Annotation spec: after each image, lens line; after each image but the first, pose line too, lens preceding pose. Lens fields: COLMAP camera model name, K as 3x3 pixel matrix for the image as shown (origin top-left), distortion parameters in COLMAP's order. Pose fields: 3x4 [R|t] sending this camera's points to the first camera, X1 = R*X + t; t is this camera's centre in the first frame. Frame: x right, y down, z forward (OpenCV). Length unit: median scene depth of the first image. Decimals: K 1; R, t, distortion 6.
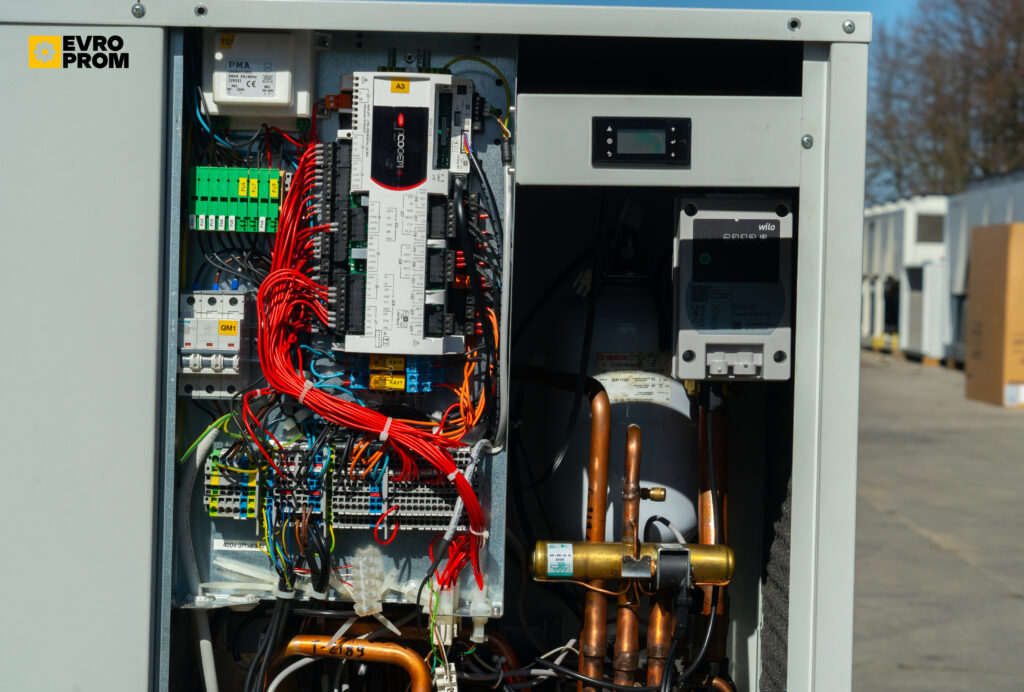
lens RADIAL K [[2102.9, 0, 489.3], [0, 2102.9, 344.7], [0, 0, 1]] dist [0.056577, 0.202494]
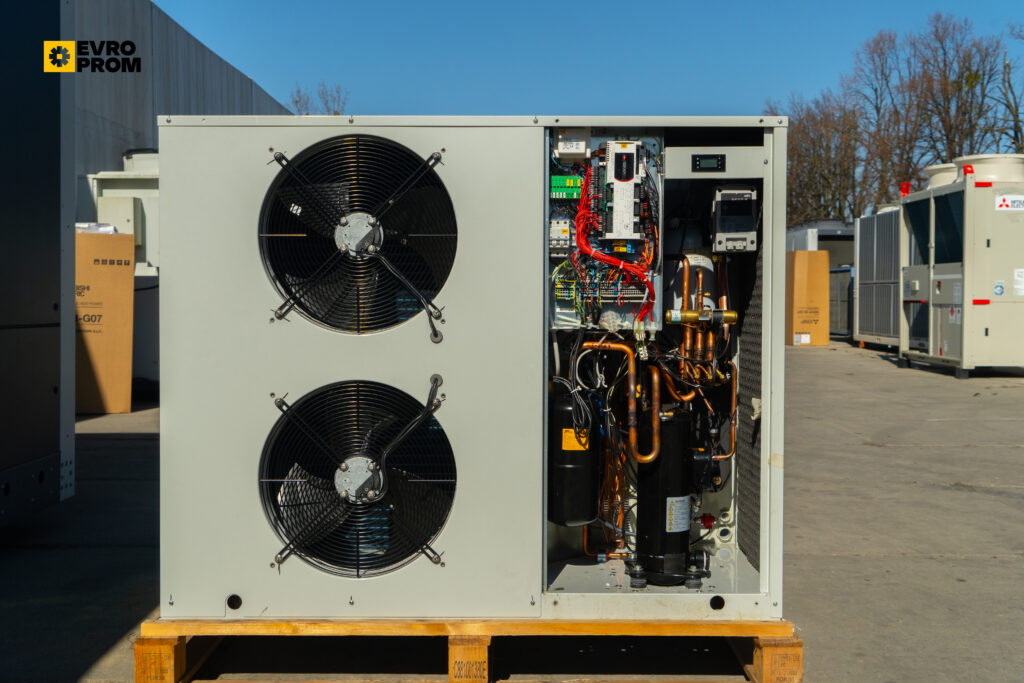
lens RADIAL K [[1136.6, 0, 512.0], [0, 1136.6, 341.5], [0, 0, 1]] dist [0.015934, 0.014174]
pose [[0.999787, -0.020606, 0.001281, -0.199732], [0.020592, 0.999731, 0.010677, 0.123287], [-0.001501, -0.010648, 0.999942, -0.550247]]
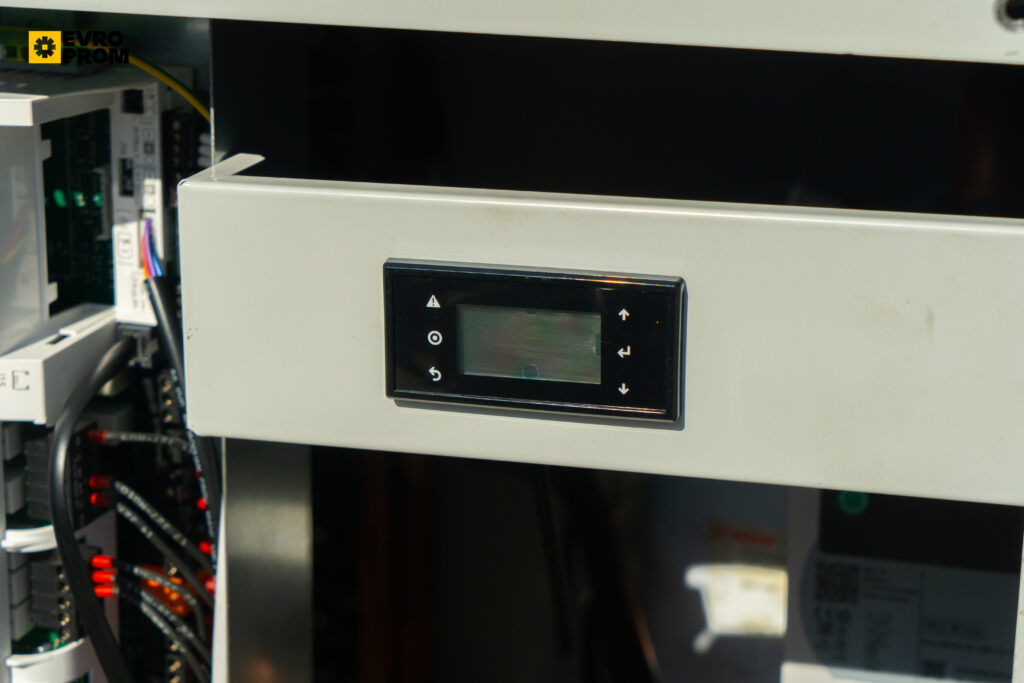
lens RADIAL K [[2096.9, 0, 512.0], [0, 2096.9, 341.5], [0, 0, 1]] dist [-0.025253, 0.232770]
pose [[0.958584, 0.068738, -0.276392, 0.154997], [0.002776, 0.968138, 0.250402, -0.173251], [0.284798, -0.240798, 0.927850, 0.678728]]
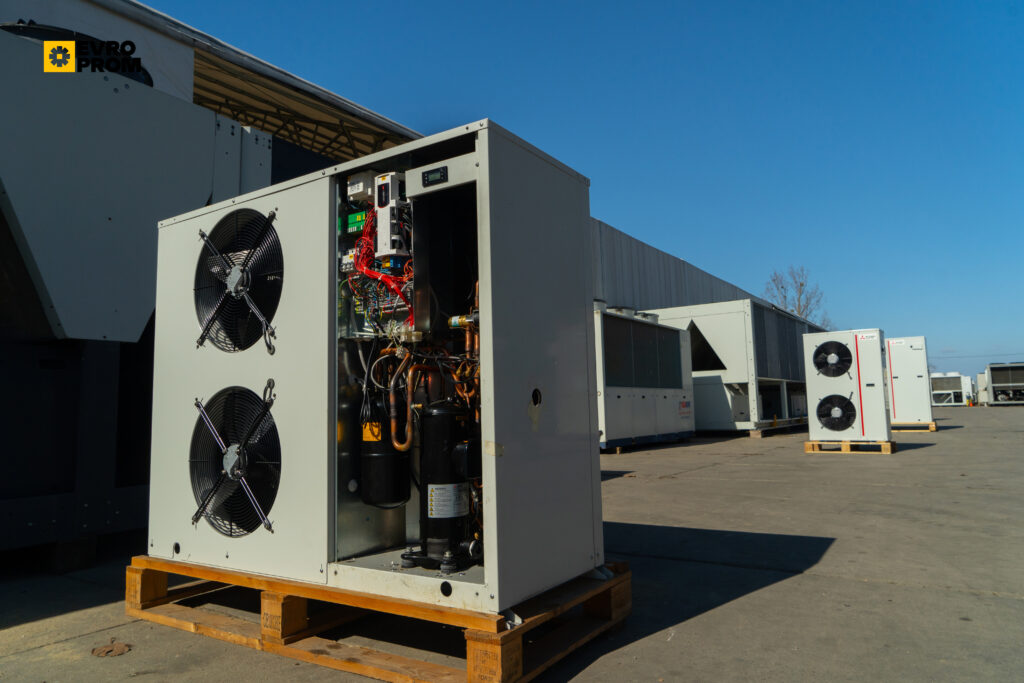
lens RADIAL K [[685.2, 0, 512.0], [0, 685.2, 341.5], [0, 0, 1]] dist [-0.006874, -0.000931]
pose [[0.836935, -0.100690, -0.537961, 0.690690], [0.029962, 0.989886, -0.138663, 0.294006], [0.546482, 0.099933, 0.831487, 0.212937]]
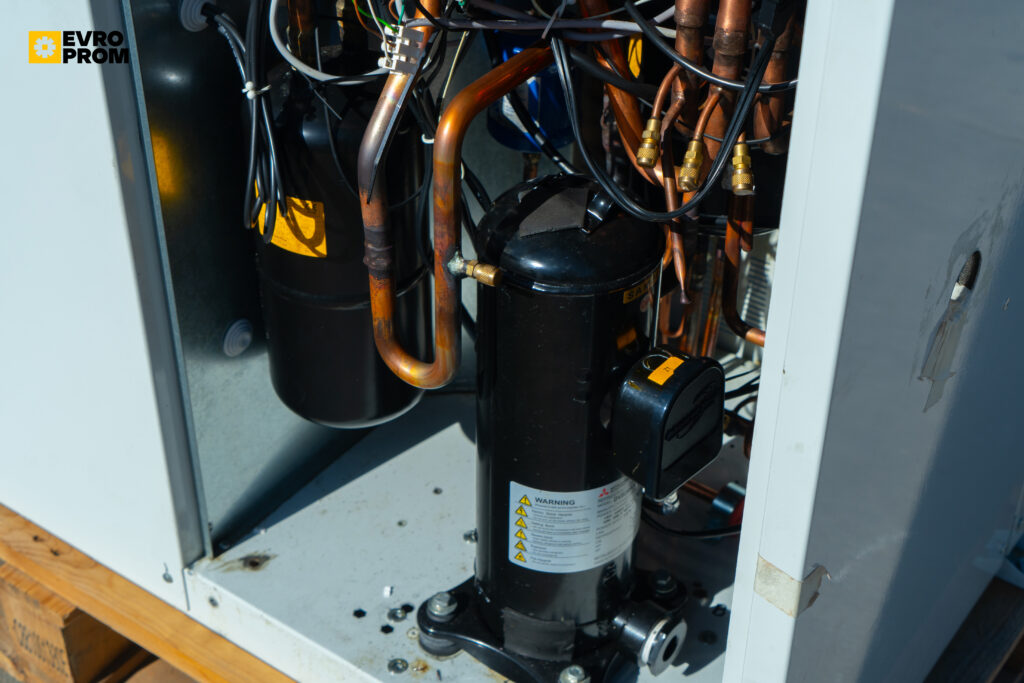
lens RADIAL K [[1598.5, 0, 512.0], [0, 1598.5, 341.5], [0, 0, 1]] dist [0.087044, 0.011096]
pose [[0.813355, 0.338966, -0.472817, 0.314755], [-0.002333, 0.814618, 0.579994, -0.083677], [0.581763, -0.470638, 0.663364, 0.594803]]
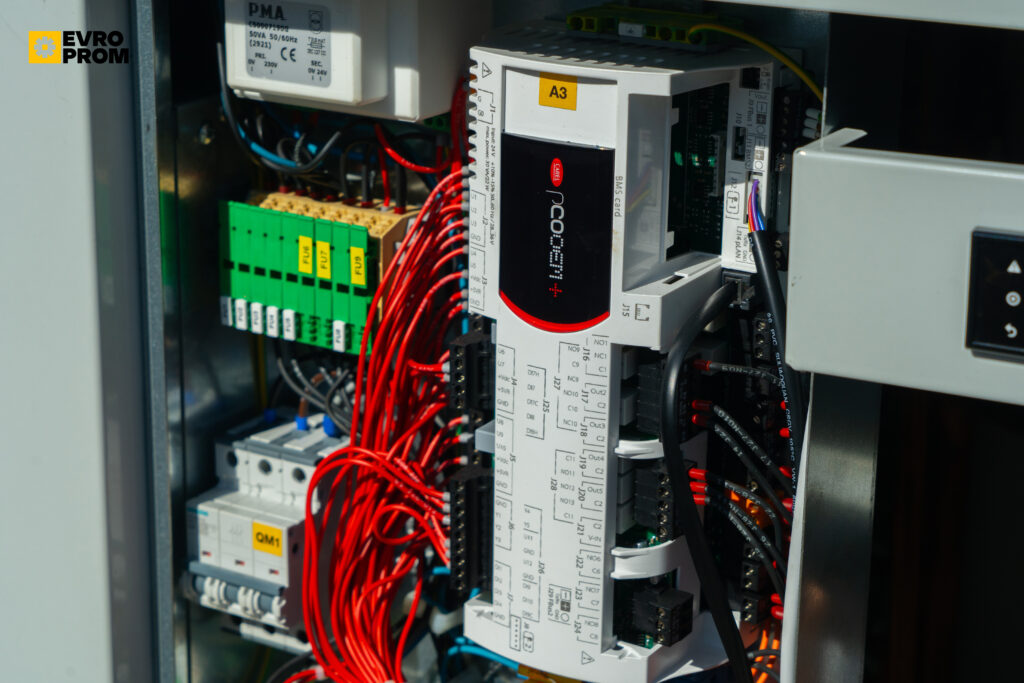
lens RADIAL K [[2096.9, 0, 512.0], [0, 2096.9, 341.5], [0, 0, 1]] dist [-0.025253, 0.232770]
pose [[0.859880, 0.139586, -0.491042, 0.160303], [-0.004663, 0.963999, 0.265865, -0.183005], [0.510475, -0.226322, 0.829574, 0.623968]]
